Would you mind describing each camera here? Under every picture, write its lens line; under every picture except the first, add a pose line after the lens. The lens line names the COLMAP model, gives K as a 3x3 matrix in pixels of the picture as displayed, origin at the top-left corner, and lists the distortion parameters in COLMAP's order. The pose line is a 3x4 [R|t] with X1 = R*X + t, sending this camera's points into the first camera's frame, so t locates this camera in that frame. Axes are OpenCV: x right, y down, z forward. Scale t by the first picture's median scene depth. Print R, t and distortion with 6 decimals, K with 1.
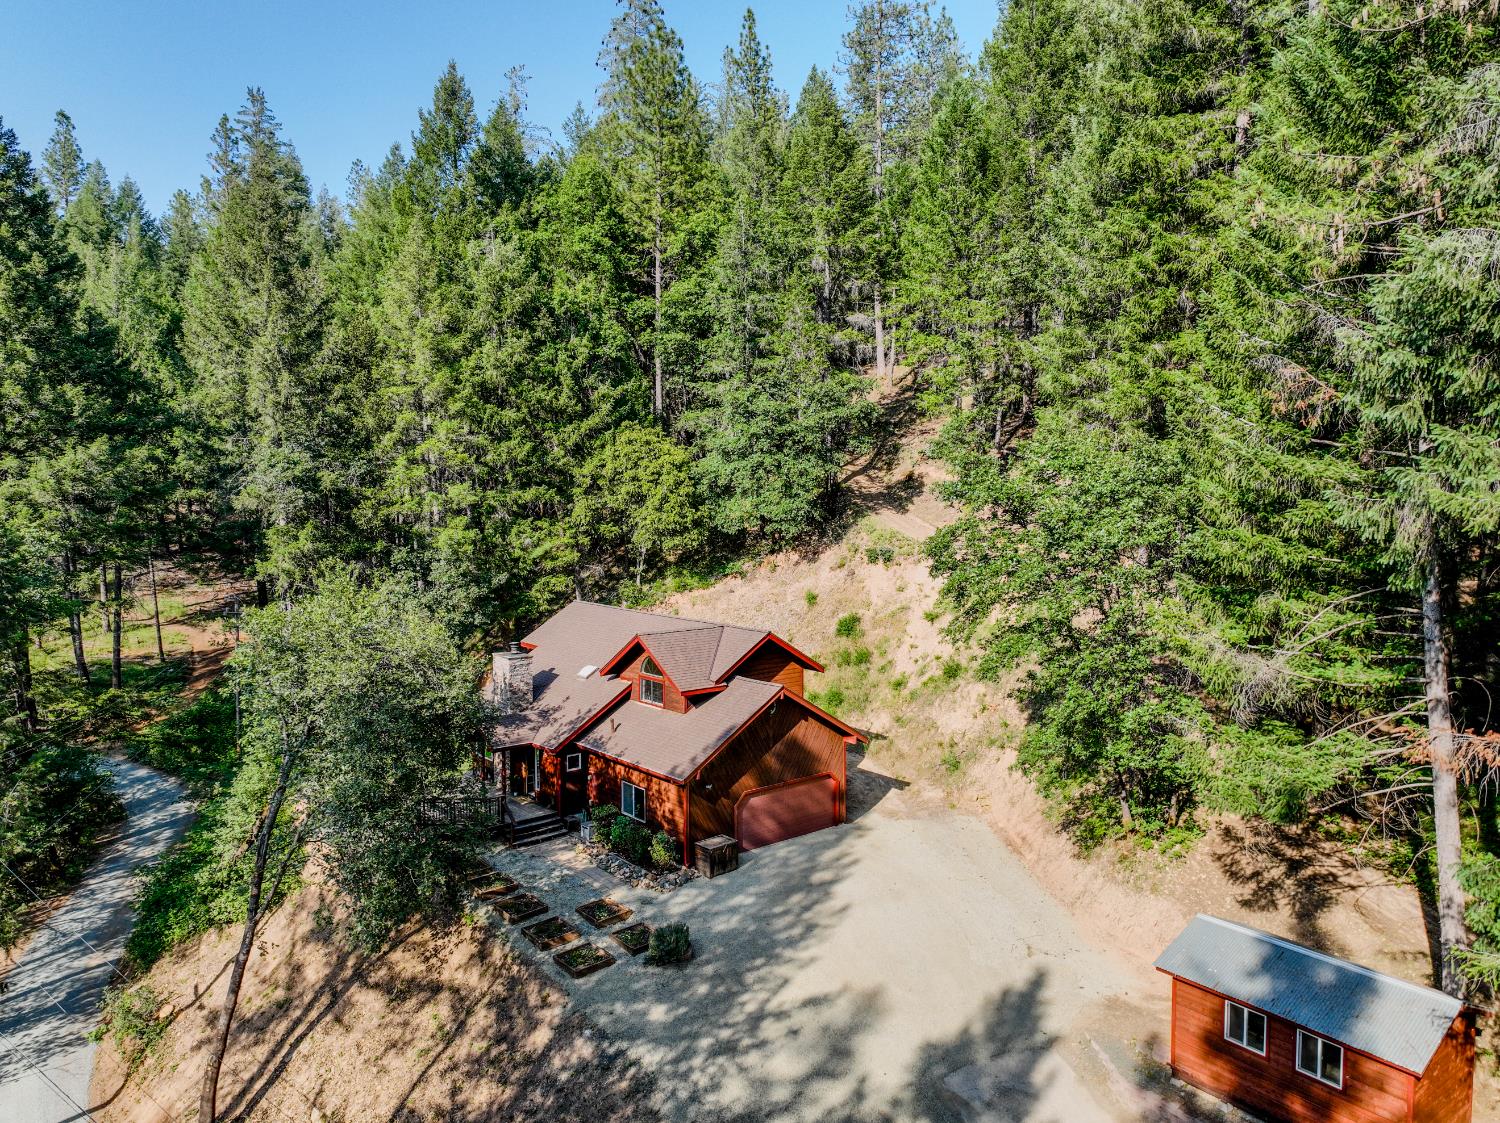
lens RADIAL K [[1055.8, 0, 748.9], [0, 1055.8, 556.6], [0, 0, 1]] dist [0.001701, 0.015612]
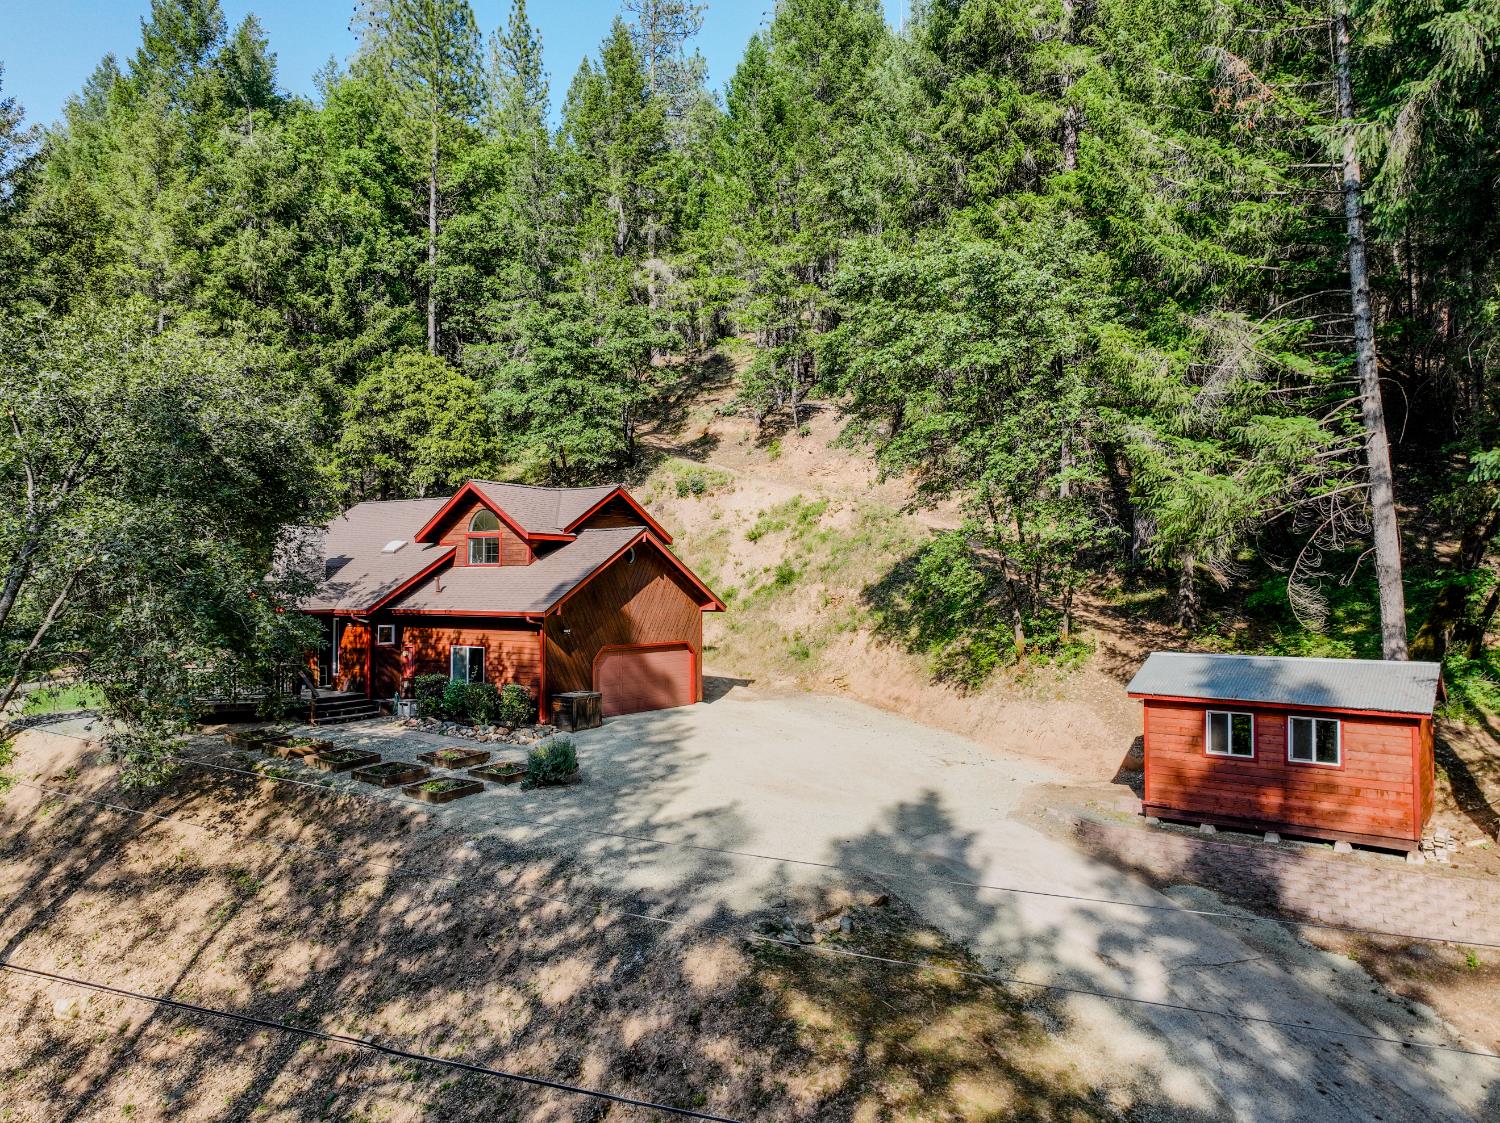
lens RADIAL K [[1055.8, 0, 748.9], [0, 1055.8, 556.6], [0, 0, 1]] dist [0.001701, 0.015612]
pose [[0.963440, 0.008586, 0.267785, -0.079194], [0.017344, 0.995391, -0.094315, 0.151345], [-0.267361, 0.095511, 0.958851, 0.082297]]
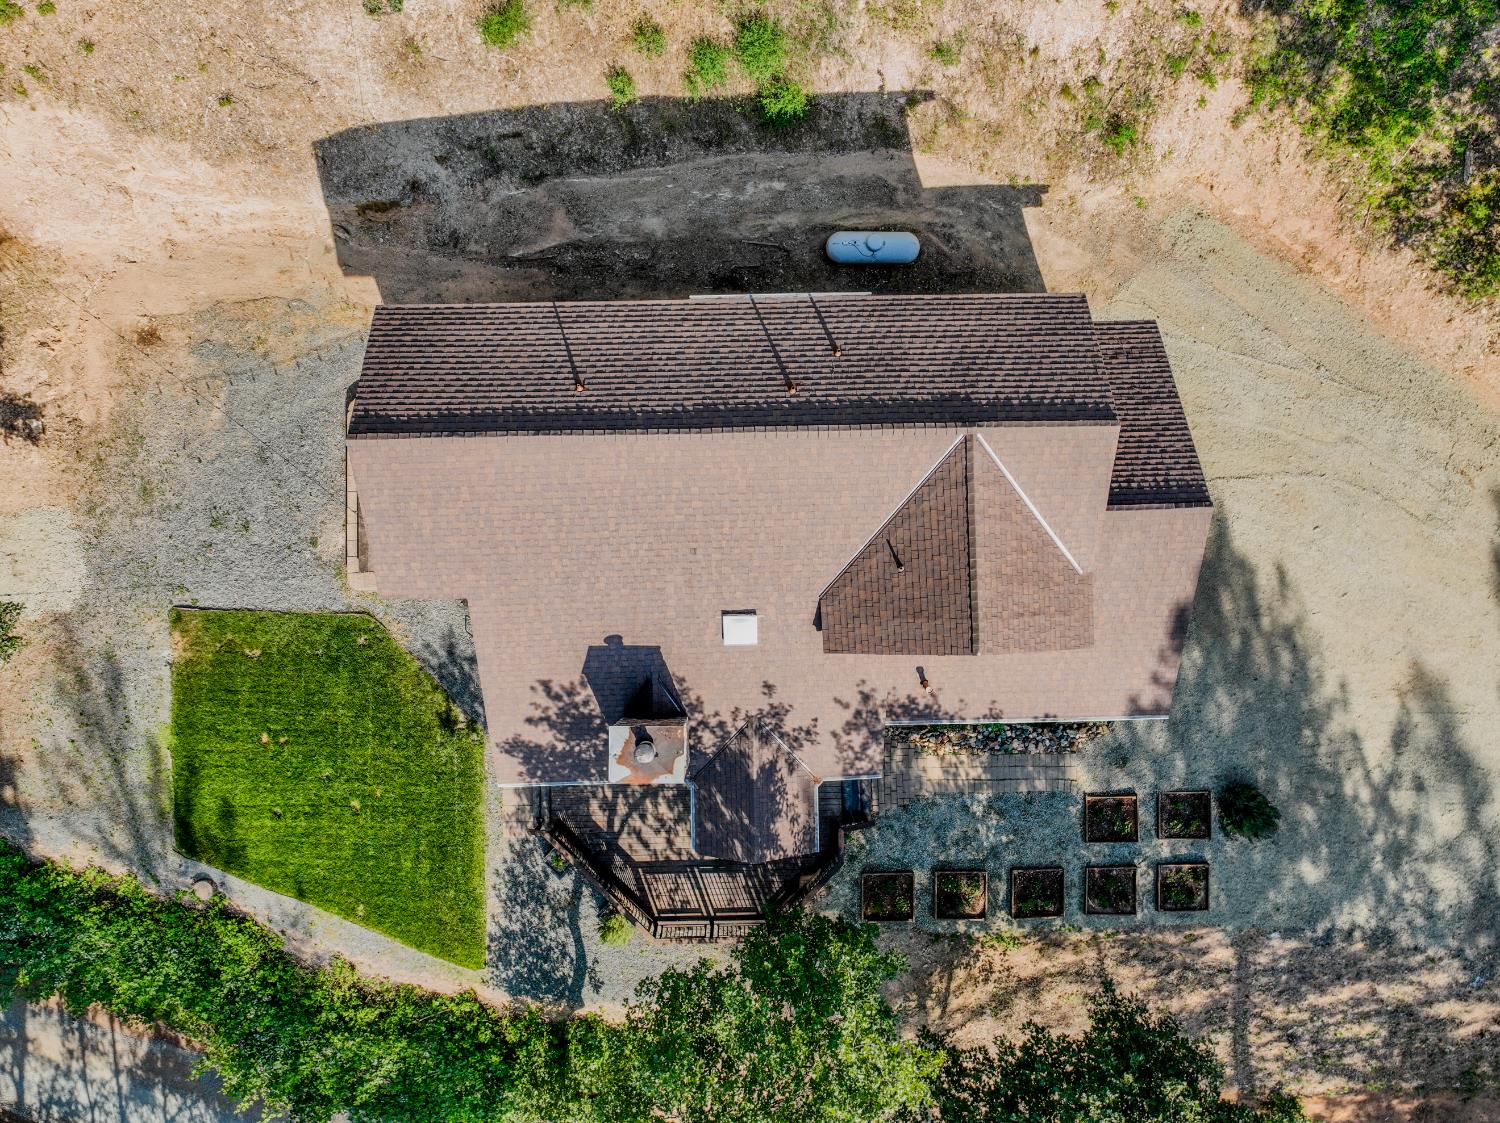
lens RADIAL K [[1055.8, 0, 748.9], [0, 1055.8, 556.6], [0, 0, 1]] dist [0.001701, 0.015612]
pose [[0.627483, -0.777699, 0.038067, -0.108394], [0.041822, 0.082483, 0.995715, -0.288492], [-0.777506, -0.623202, 0.084282, 0.732316]]
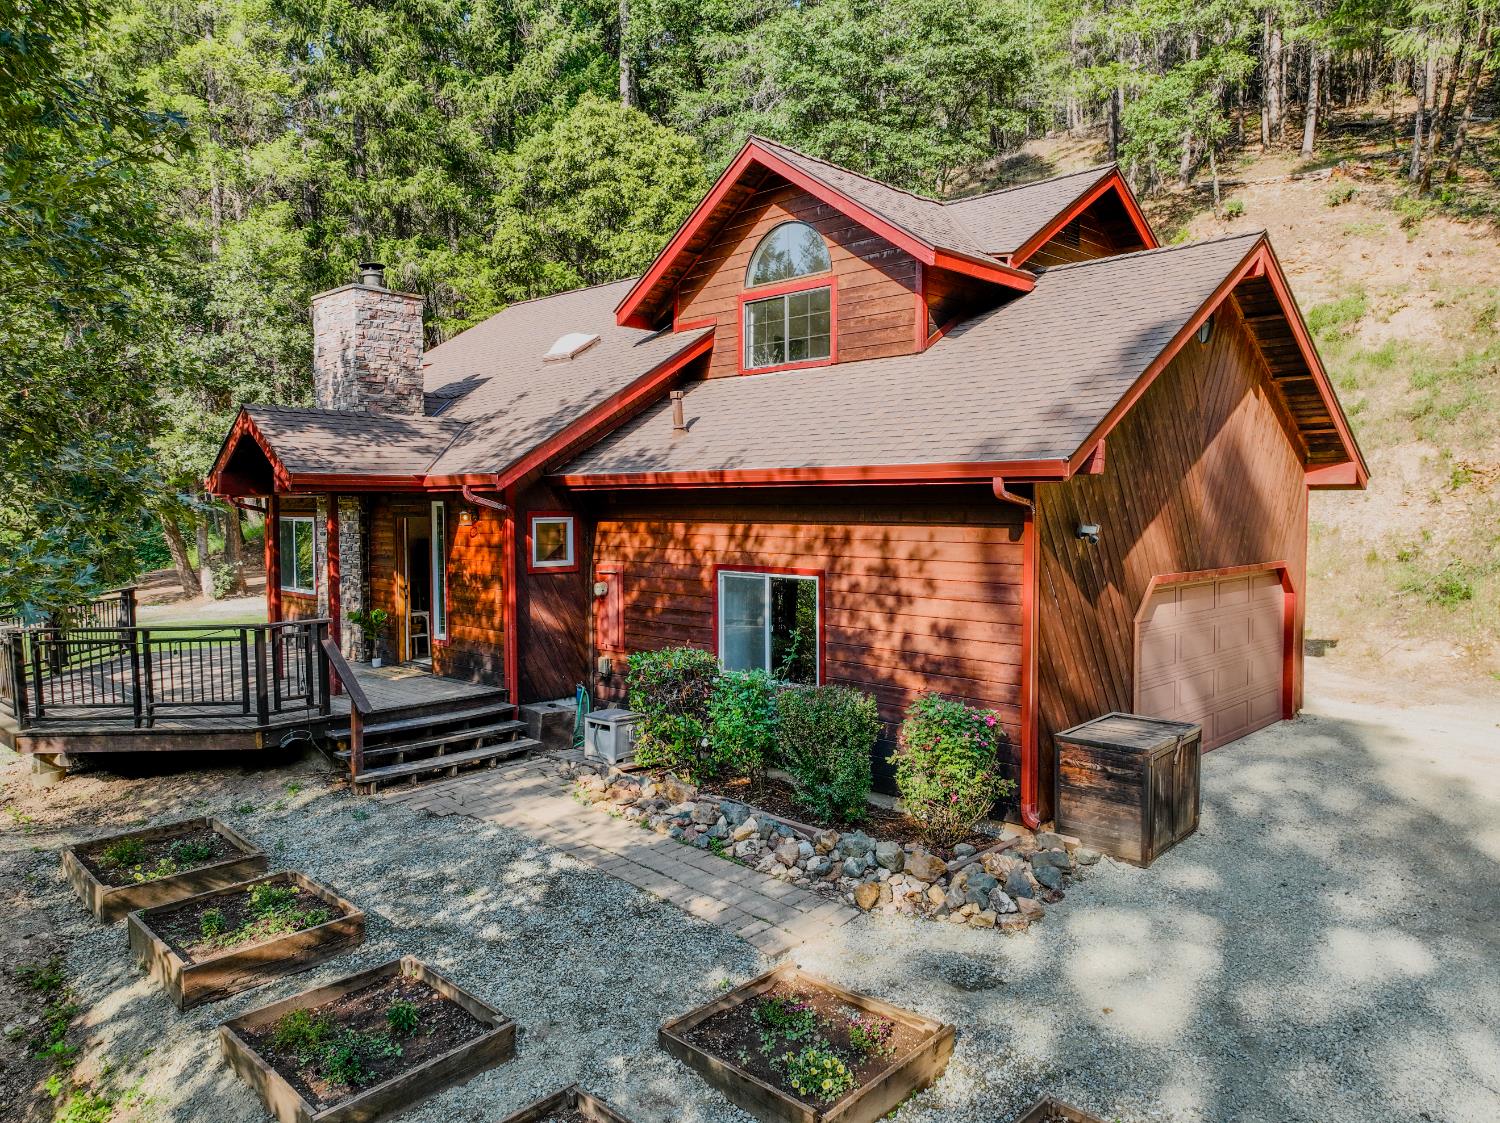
lens RADIAL K [[1051.1, 0, 750.0], [0, 1051.1, 561.5], [0, 0, 1]] dist [0.002037, -0.003157]
pose [[0.994681, -0.007867, 0.102706, -0.096317], [0.009324, 0.999862, -0.013716, 0.143752], [-0.102584, 0.014601, 0.994617, 0.464383]]
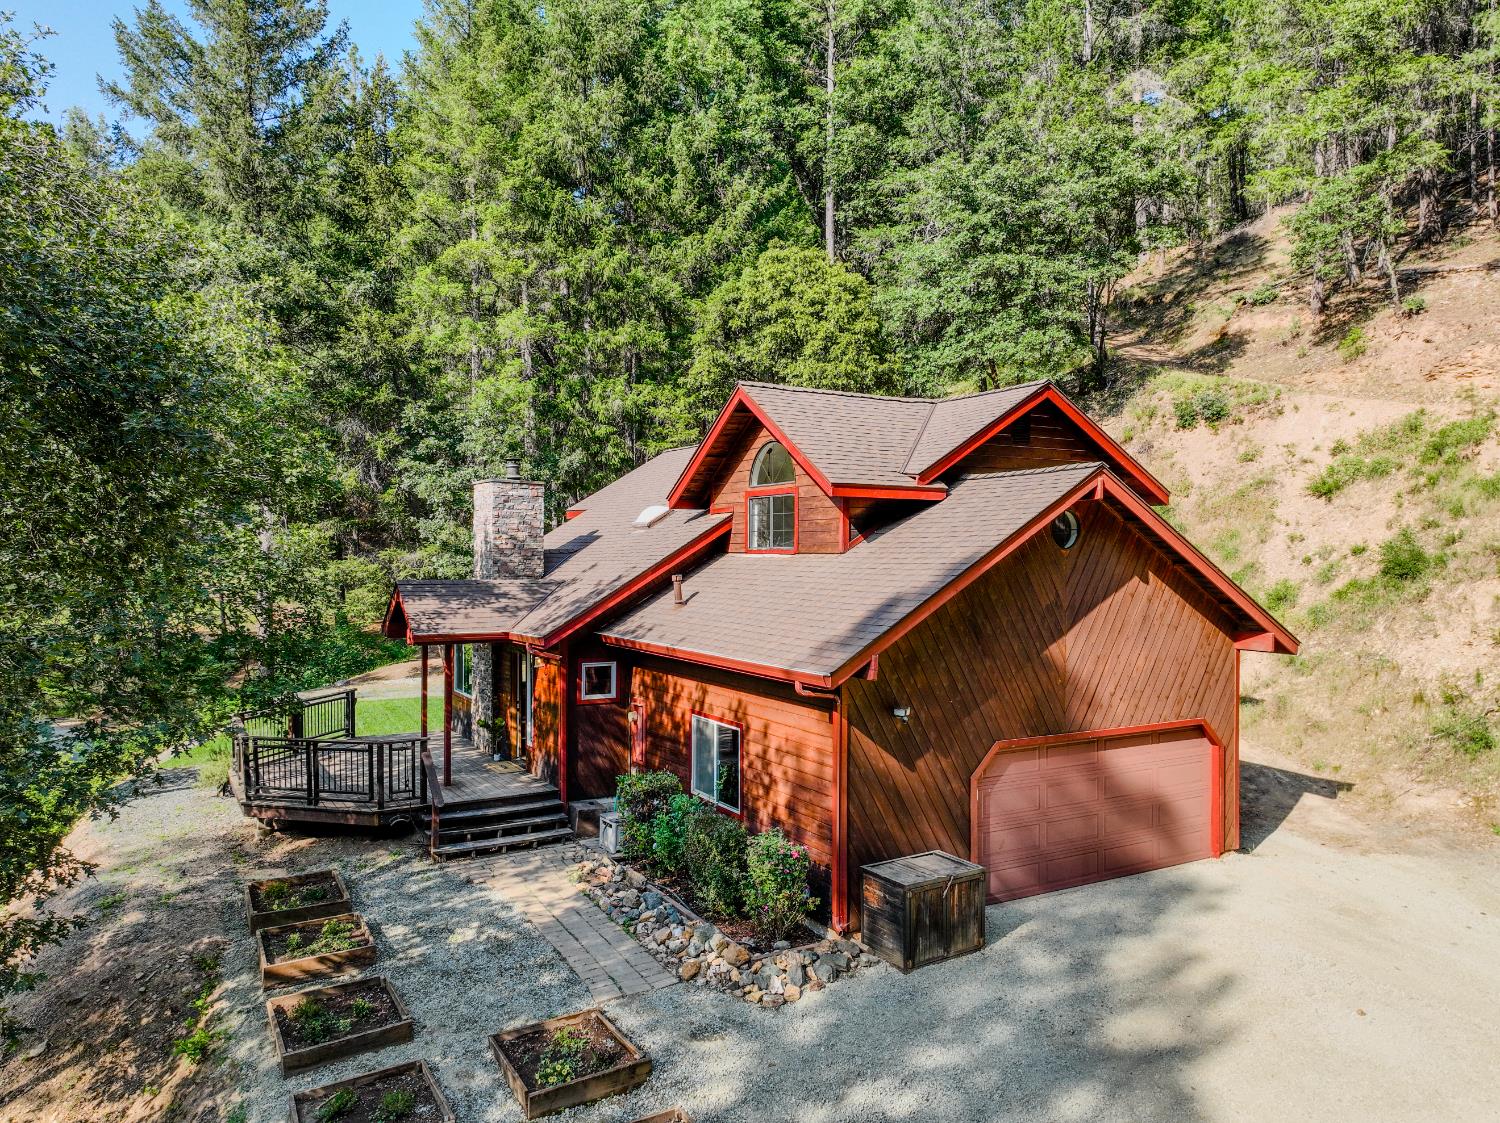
lens RADIAL K [[1052.5, 0, 752.0], [0, 1052.5, 560.5], [0, 0, 1]] dist [0.004203, 0.000221]
pose [[0.984577, 0.005255, -0.174873, -0.016280], [-0.015729, 0.998159, -0.058568, 0.117867], [0.174243, 0.060415, 0.982848, 0.396696]]
